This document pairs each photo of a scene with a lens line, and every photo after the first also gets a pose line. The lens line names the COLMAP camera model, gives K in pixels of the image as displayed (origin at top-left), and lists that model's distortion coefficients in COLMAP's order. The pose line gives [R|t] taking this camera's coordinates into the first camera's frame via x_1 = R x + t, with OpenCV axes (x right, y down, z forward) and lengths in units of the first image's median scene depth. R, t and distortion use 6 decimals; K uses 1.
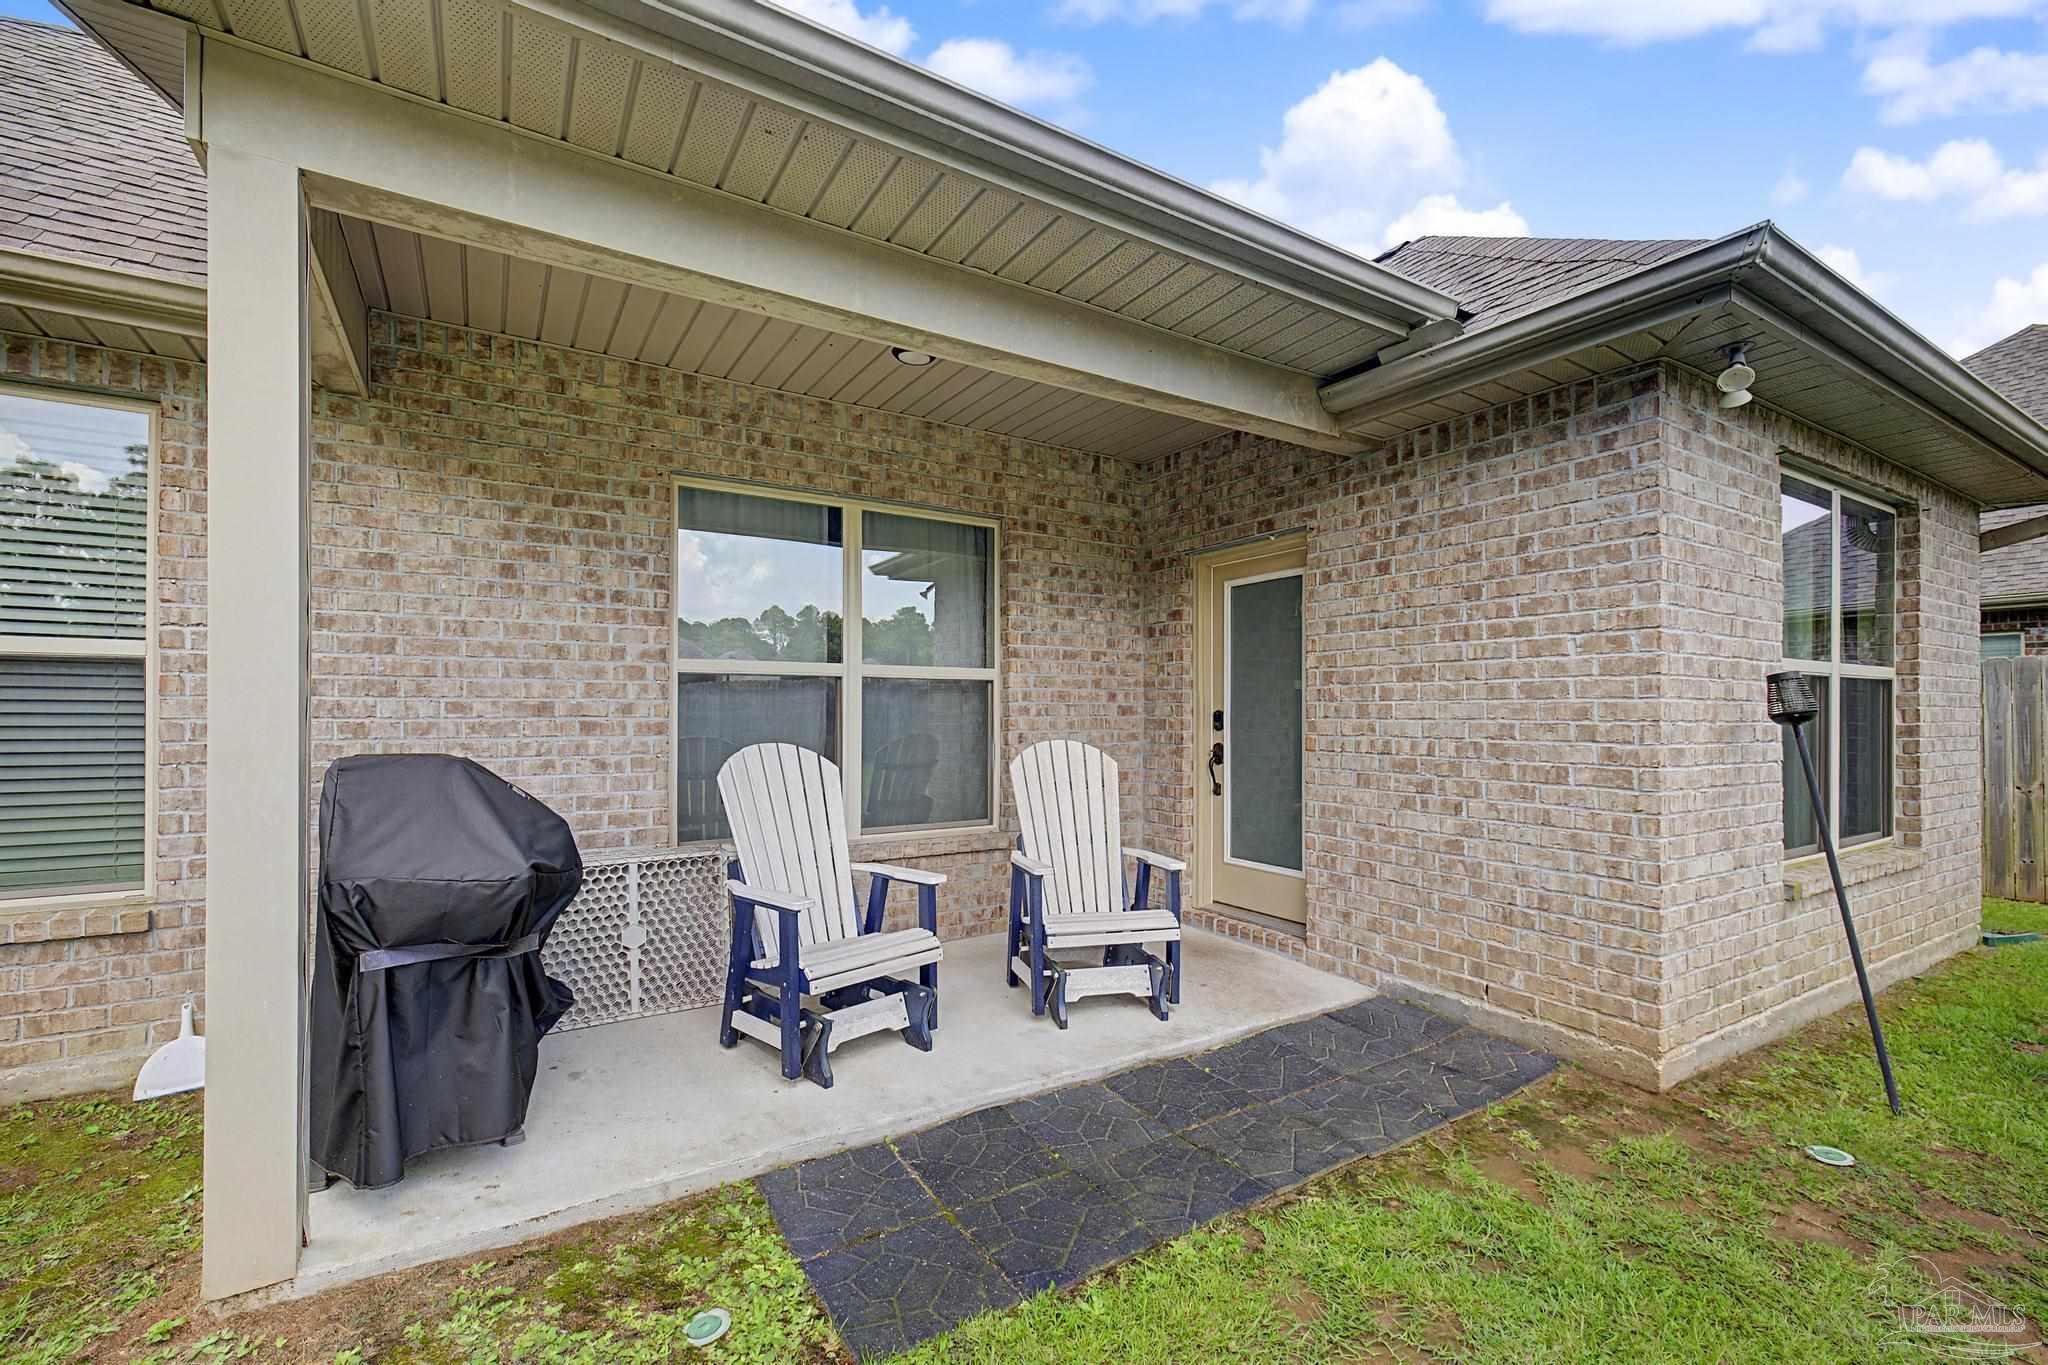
lens RADIAL K [[870.3, 0, 1017.2], [0, 870.3, 707.1], [0, 0, 1]] dist [0.005111, 0.000814]
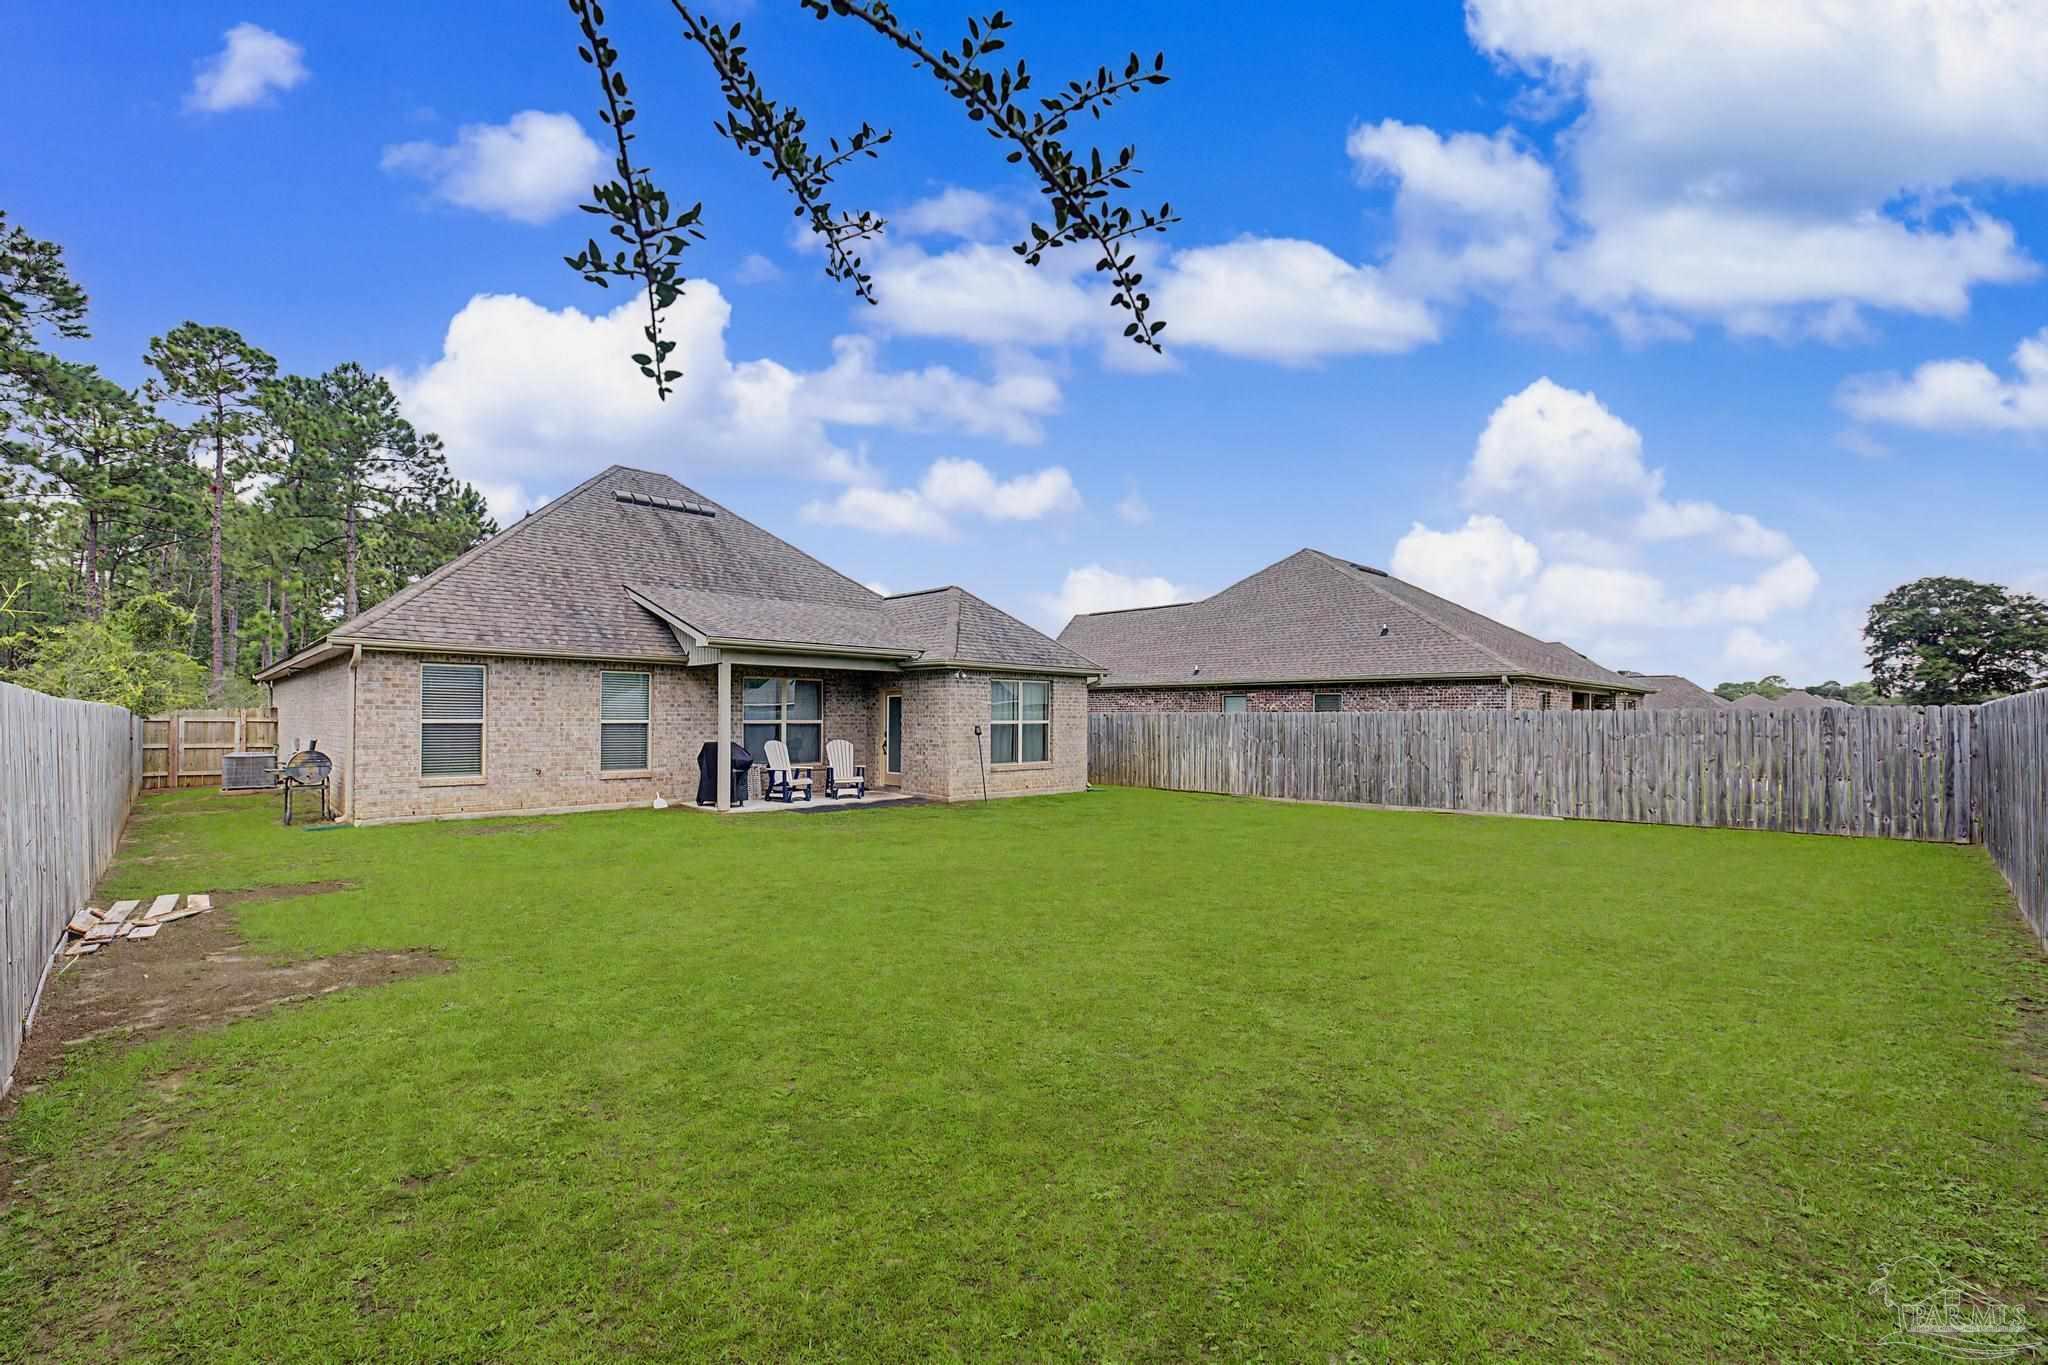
lens RADIAL K [[846.9, 0, 1017.0], [0, 846.9, 713.1], [0, 0, 1]] dist [0.003660, 0.000575]
pose [[0.974871, 0.004142, 0.222731, -0.021665], [-0.005081, 0.999980, 0.003646, -0.110481], [-0.222712, -0.004686, 0.974873, -3.252579]]
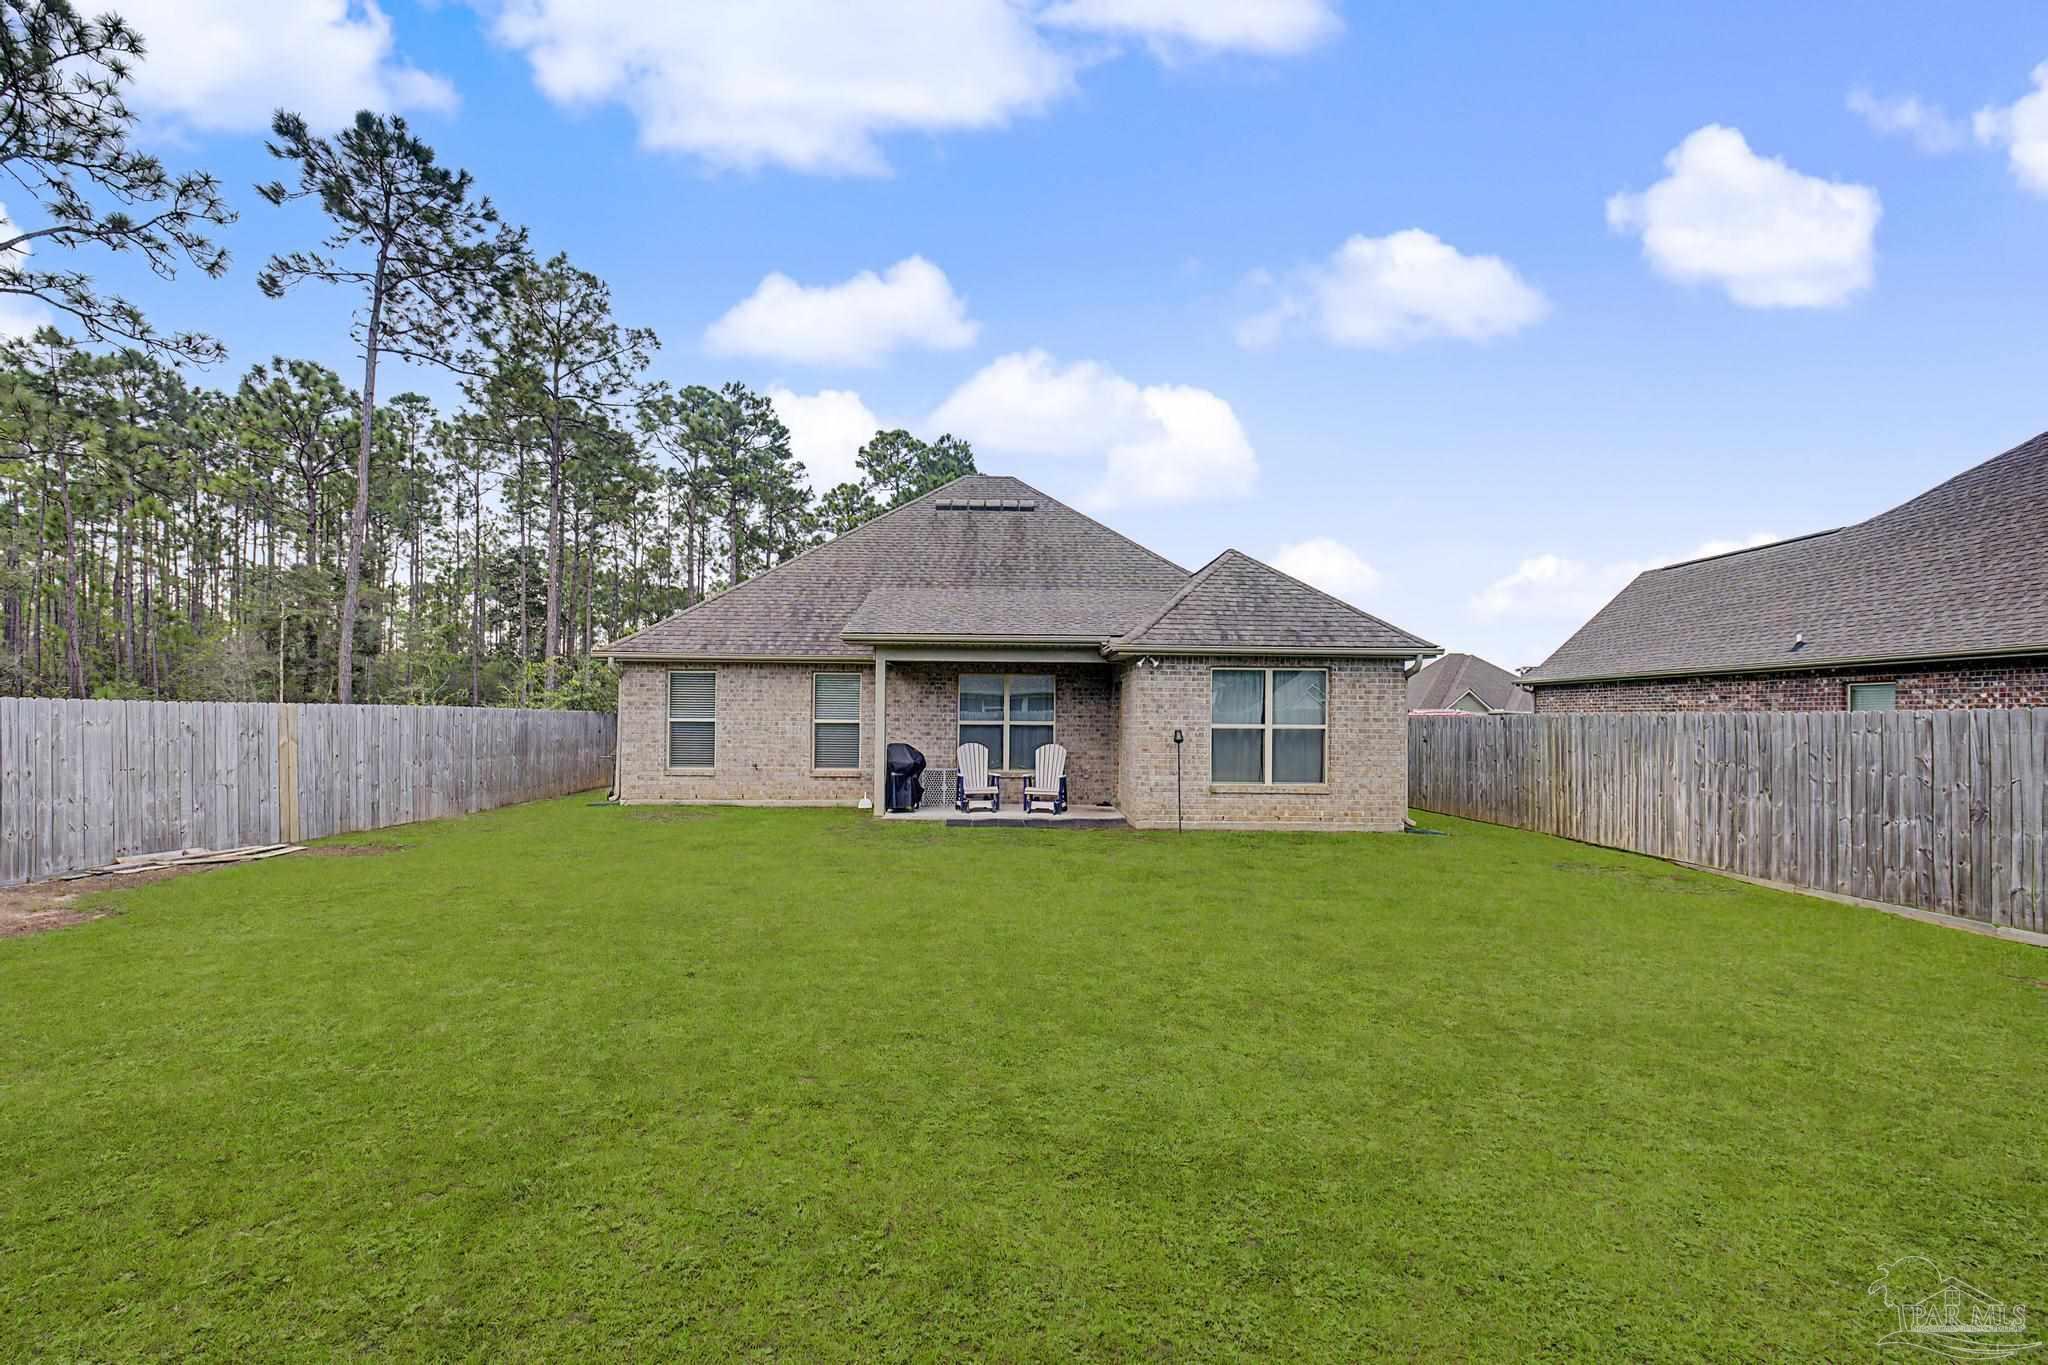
lens RADIAL K [[870.3, 0, 1017.2], [0, 870.3, 707.1], [0, 0, 1]] dist [0.005111, 0.000814]
pose [[0.866624, 0.000218, -0.498961, 1.785081], [-0.003857, 0.999973, -0.006262, -0.095300], [0.498946, 0.007352, 0.866602, -2.251427]]
